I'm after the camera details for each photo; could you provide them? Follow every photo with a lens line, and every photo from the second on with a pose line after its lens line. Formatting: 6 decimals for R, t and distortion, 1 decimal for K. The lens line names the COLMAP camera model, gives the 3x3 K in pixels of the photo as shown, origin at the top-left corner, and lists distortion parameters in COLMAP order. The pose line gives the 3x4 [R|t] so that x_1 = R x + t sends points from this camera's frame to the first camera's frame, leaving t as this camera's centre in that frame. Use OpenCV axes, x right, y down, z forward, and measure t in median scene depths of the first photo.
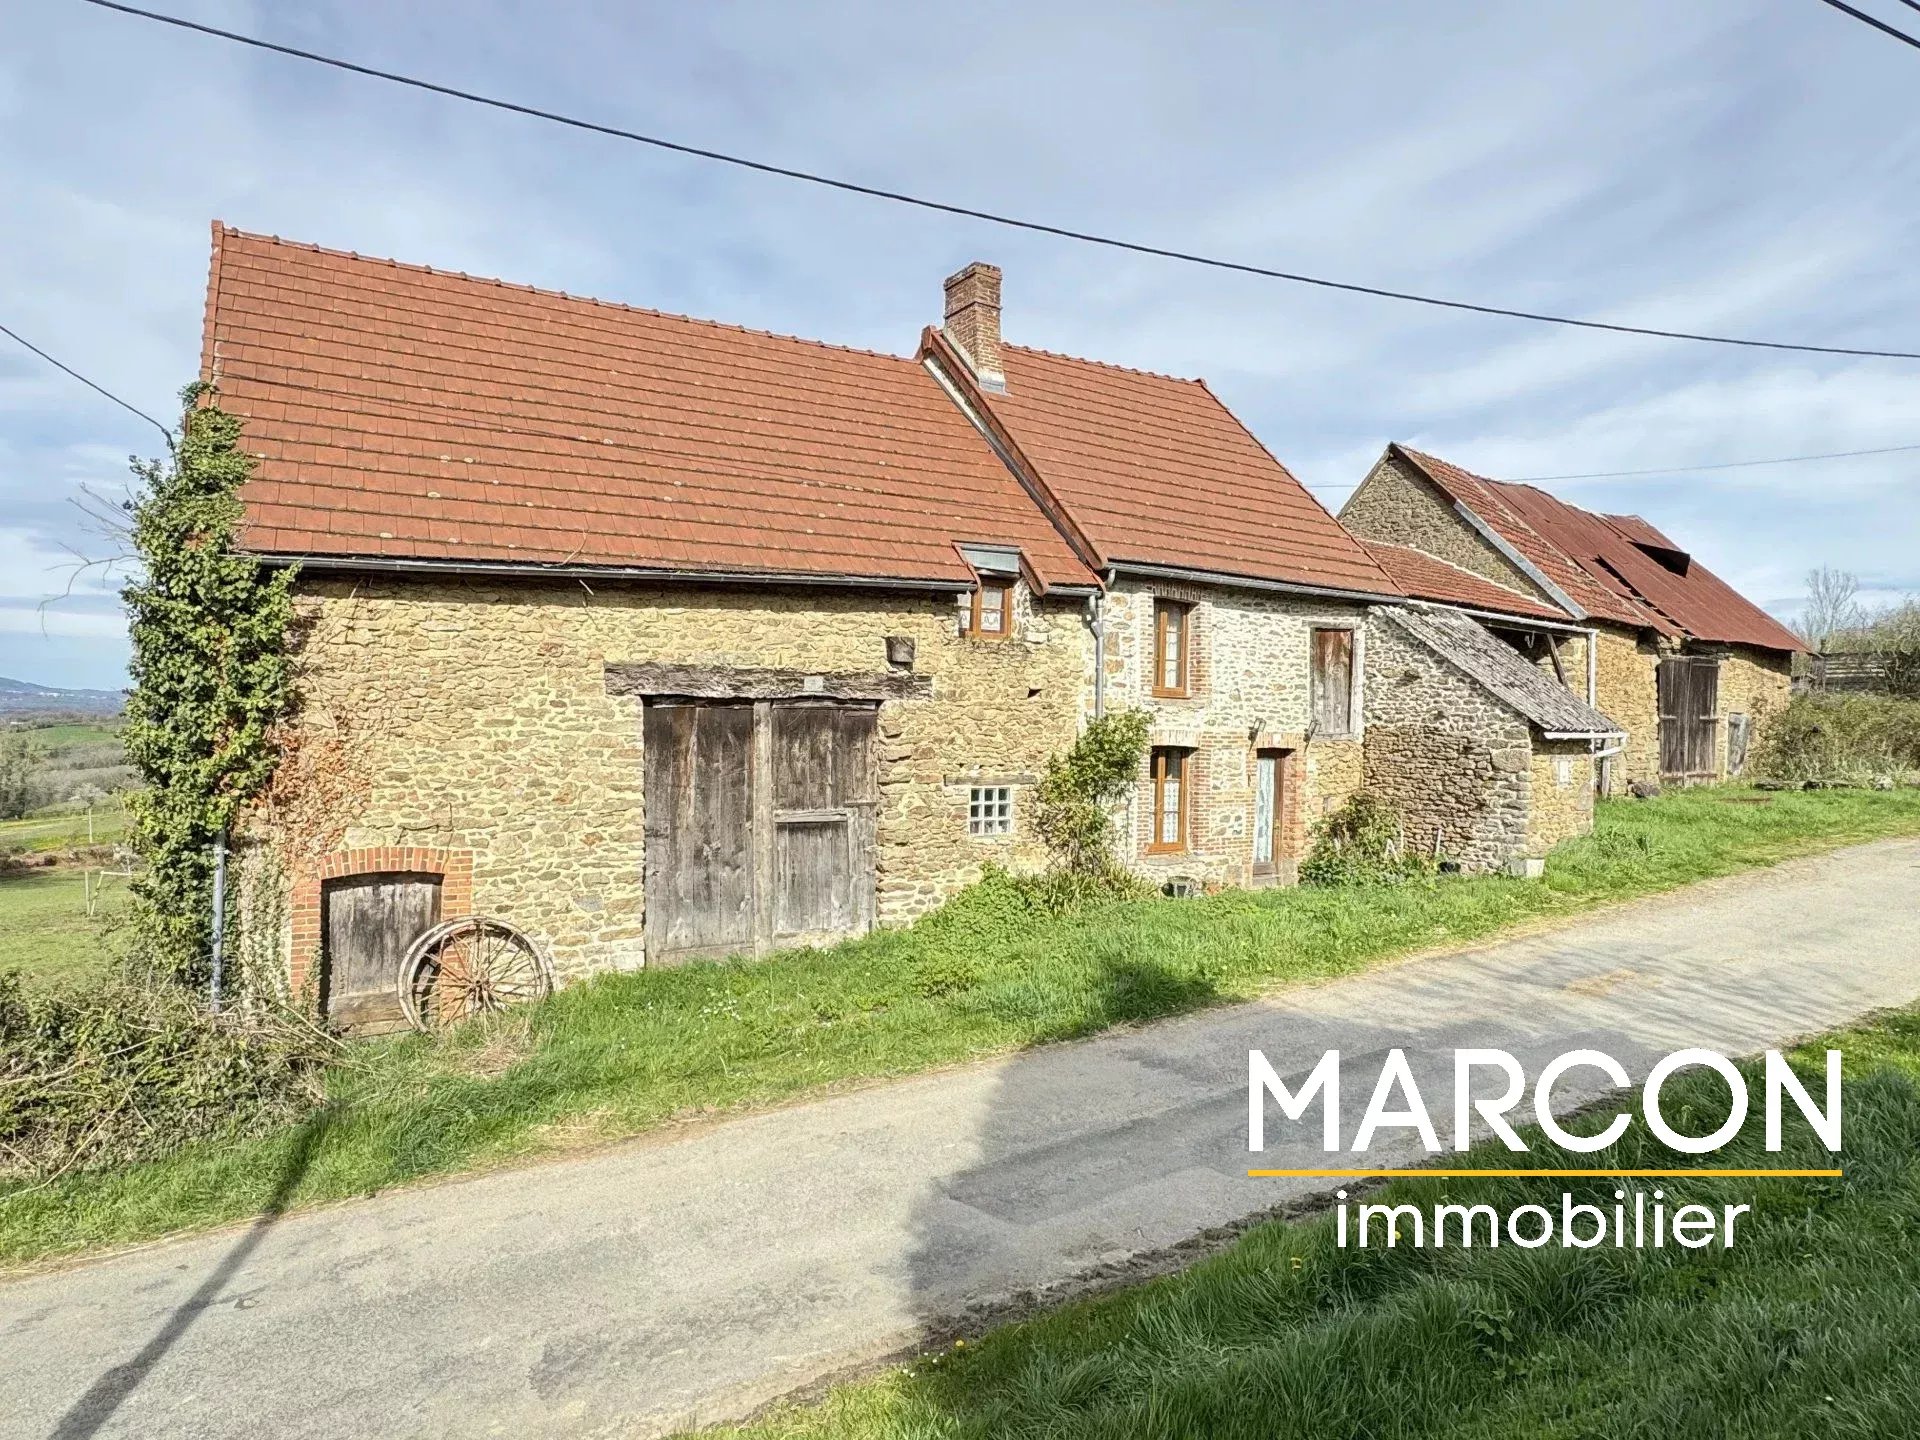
lens RADIAL K [[1102.0, 0, 960.0], [0, 1102.0, 720.0], [0, 0, 1]] dist [0.005040, 0.000196]
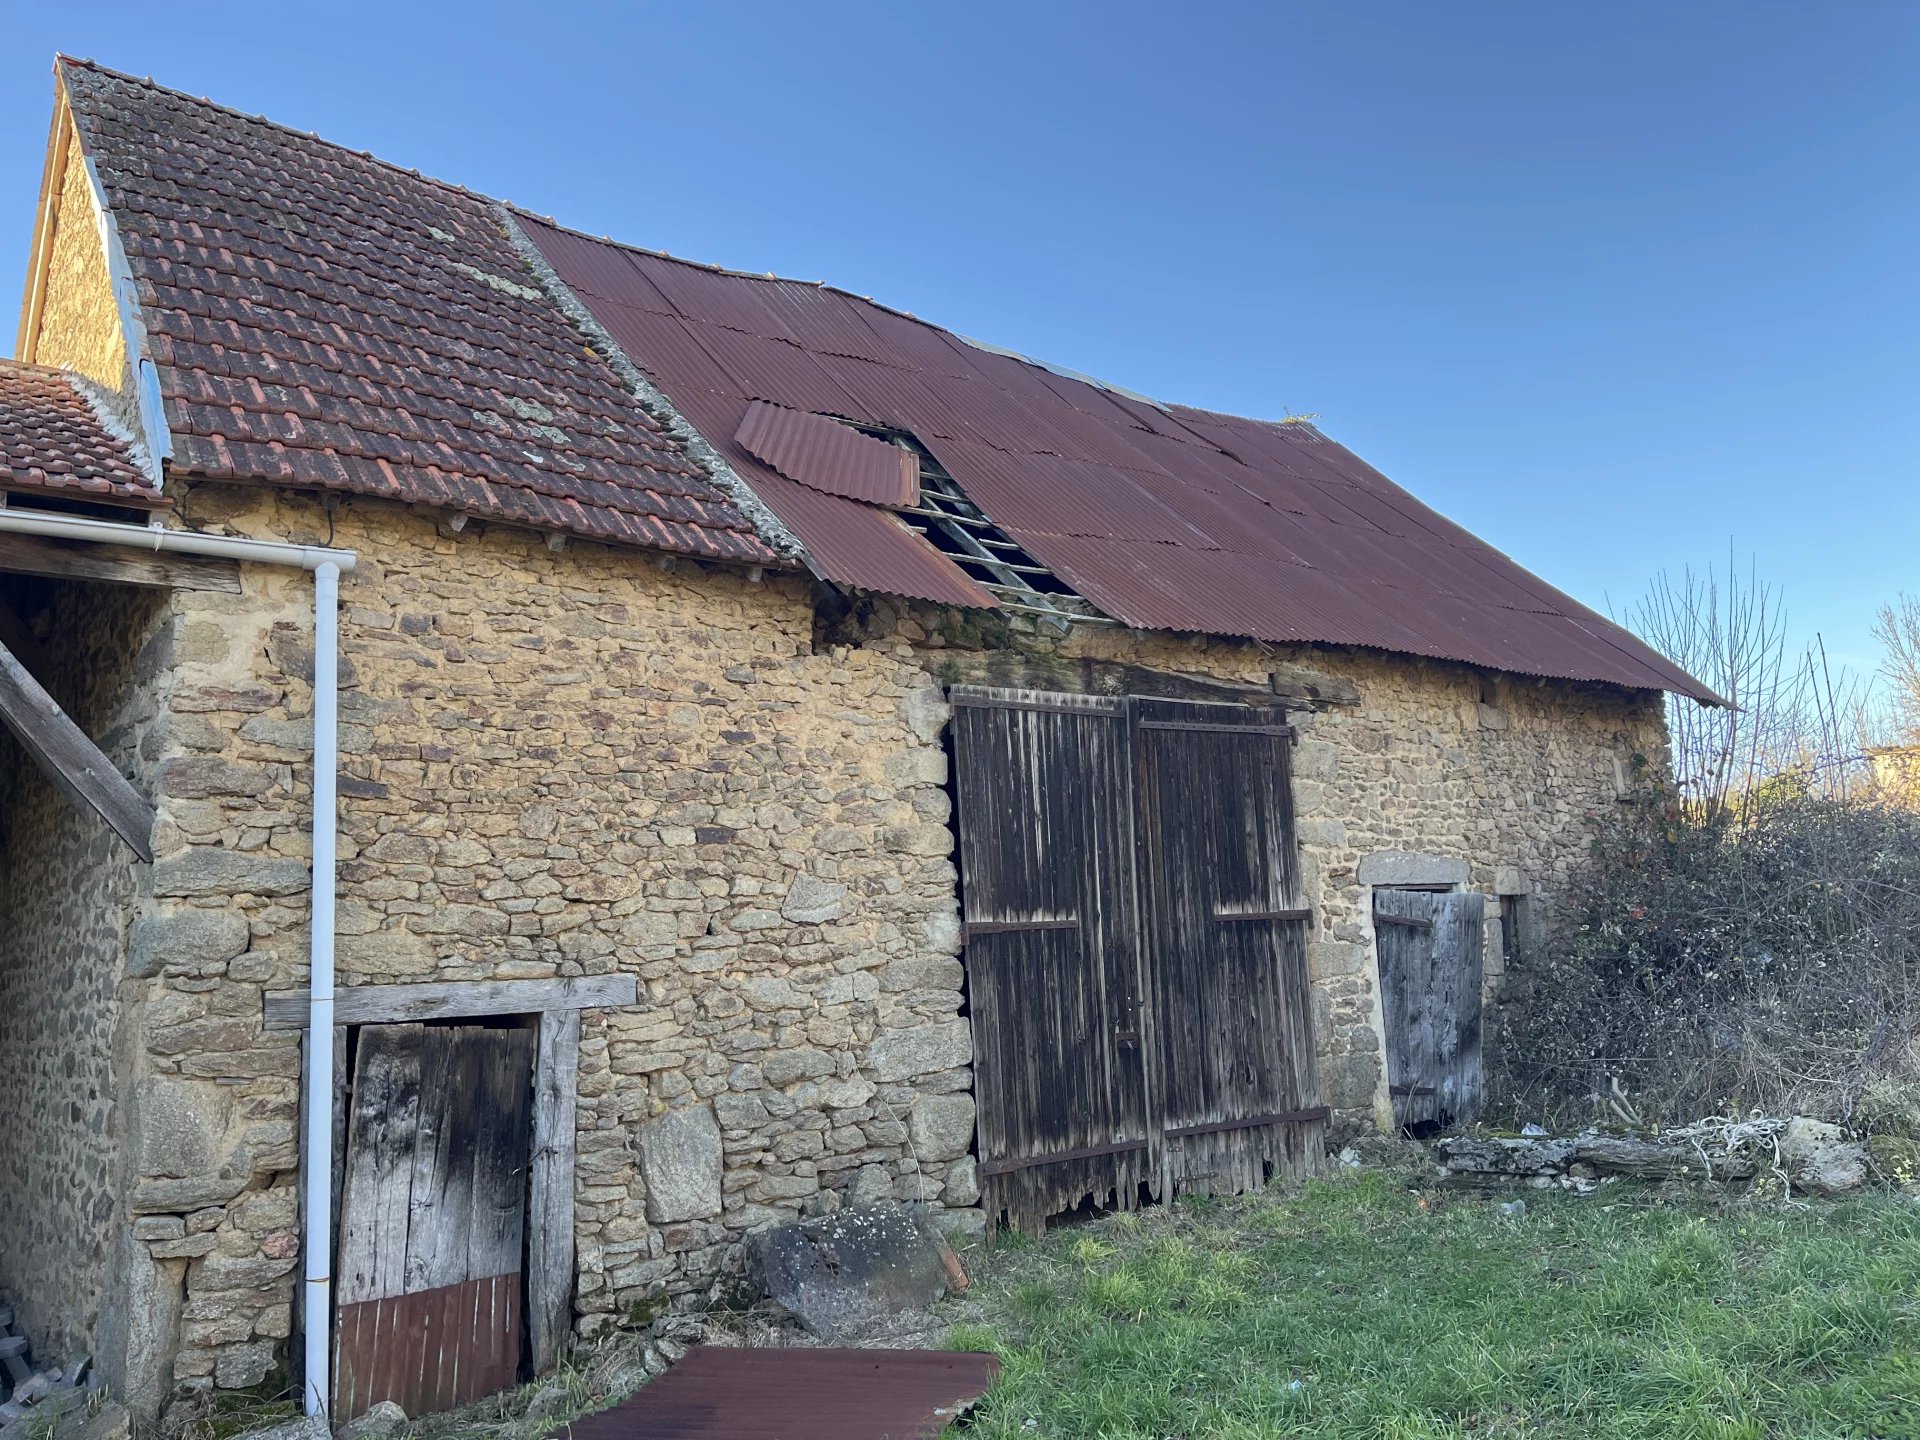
lens RADIAL K [[1430.2, 0, 962.7], [0, 1430.2, 706.2], [0, 0, 1]] dist [0.096381, -0.128769]
pose [[0.996310, -0.074218, 0.043114, 1.137536], [0.080899, 0.979818, -0.182791, 0.016066], [-0.028678, 0.185604, 0.982206, 1.209179]]
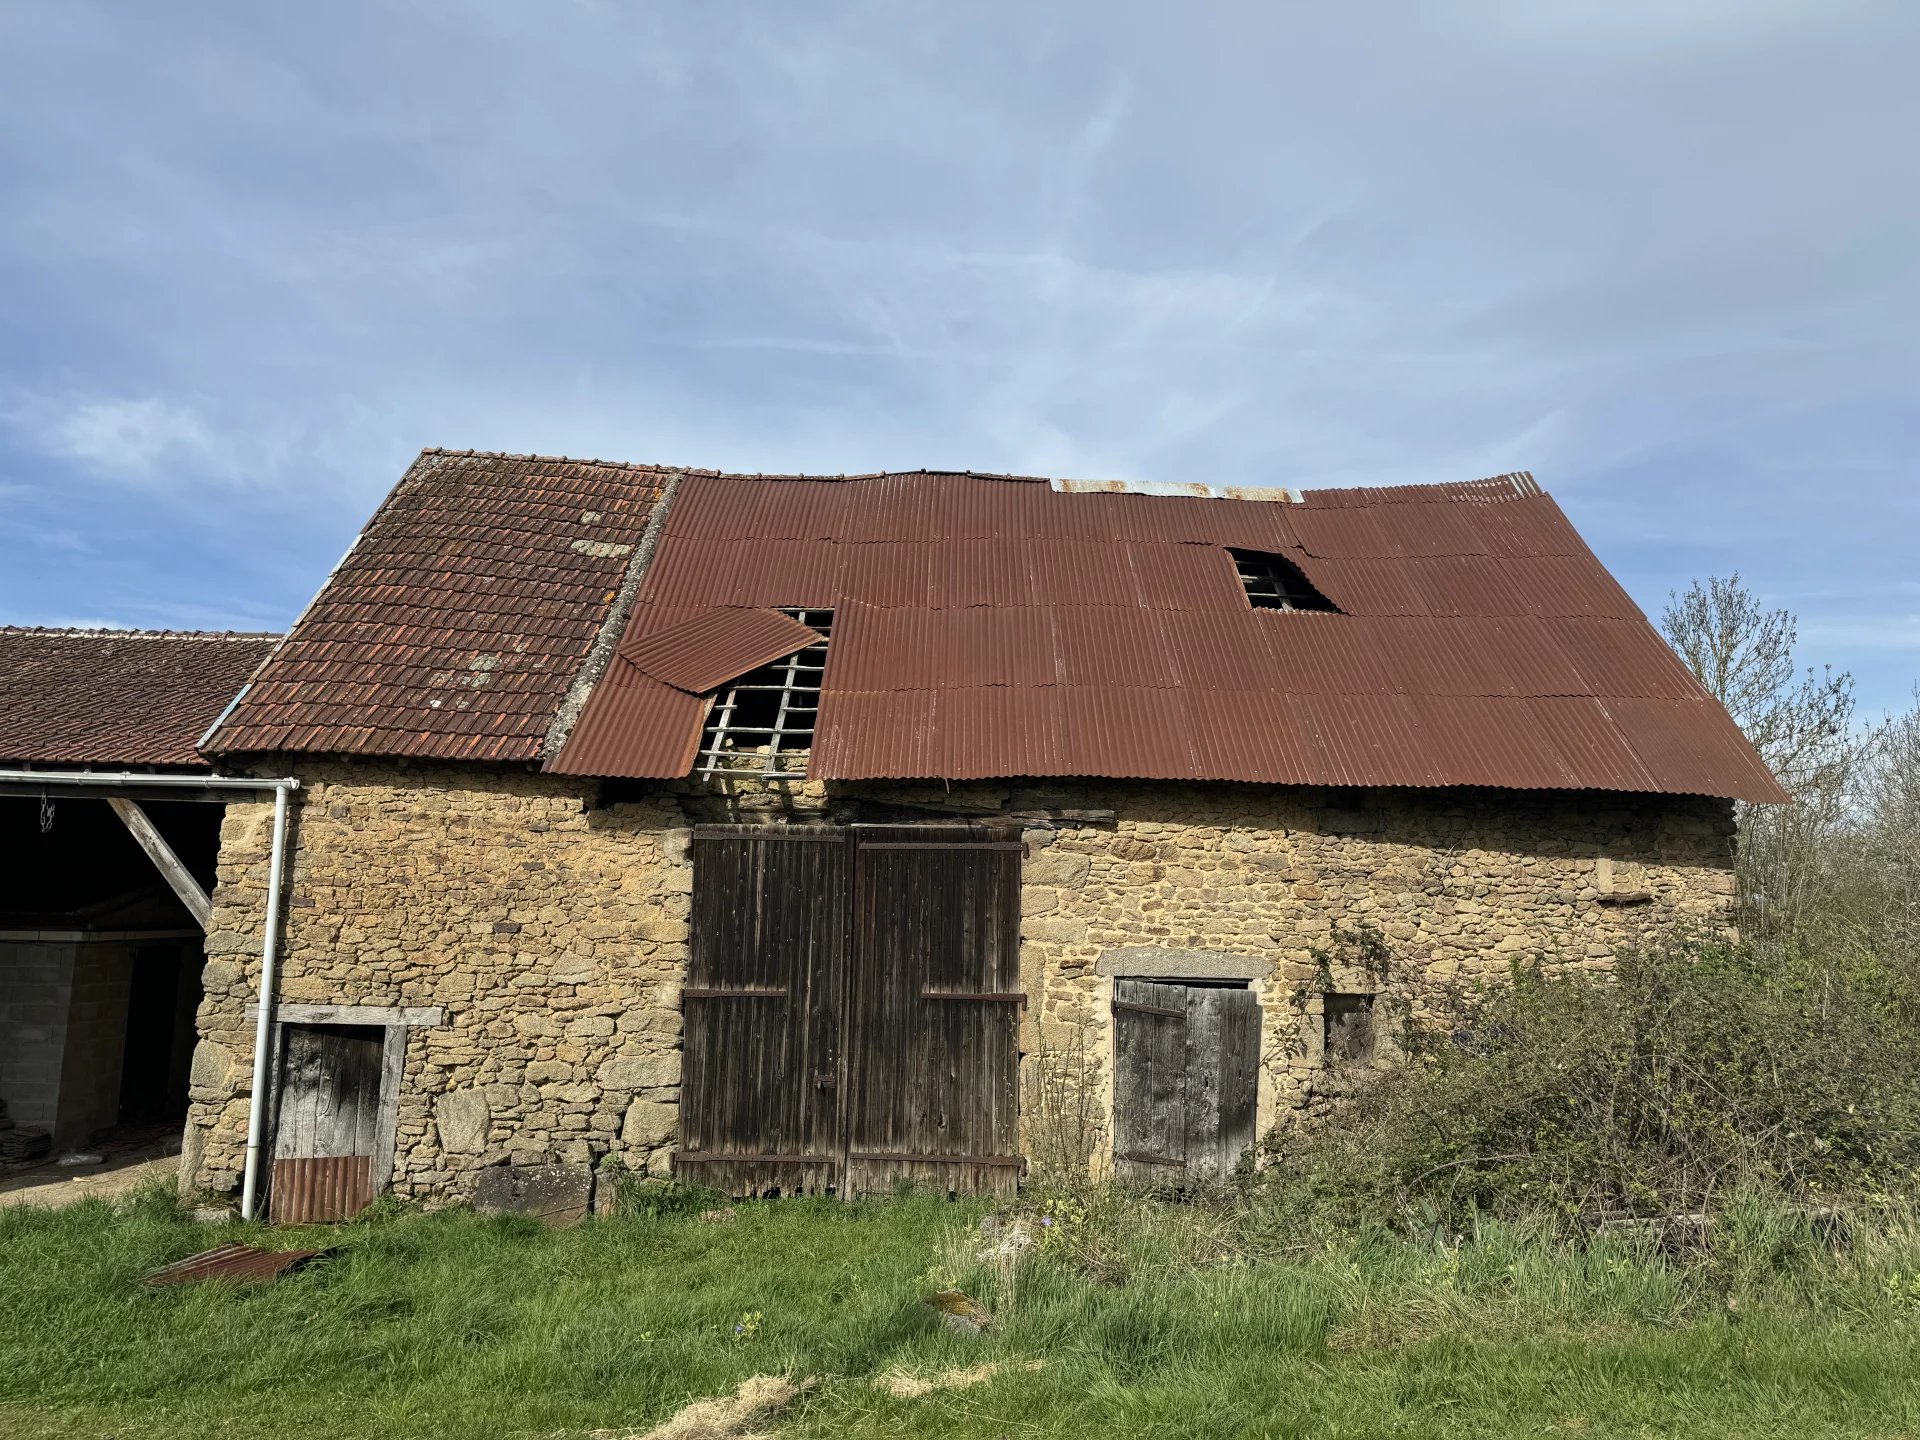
lens RADIAL K [[1220.8, 0, 924.2], [0, 1220.8, 729.1], [0, 0, 1]] dist [0.122641, -0.191082]
pose [[0.809797, -0.104871, -0.577262, 1.750507], [-0.004153, 0.982847, -0.184379, -0.023622], [0.586696, 0.151706, 0.795470, 1.271237]]
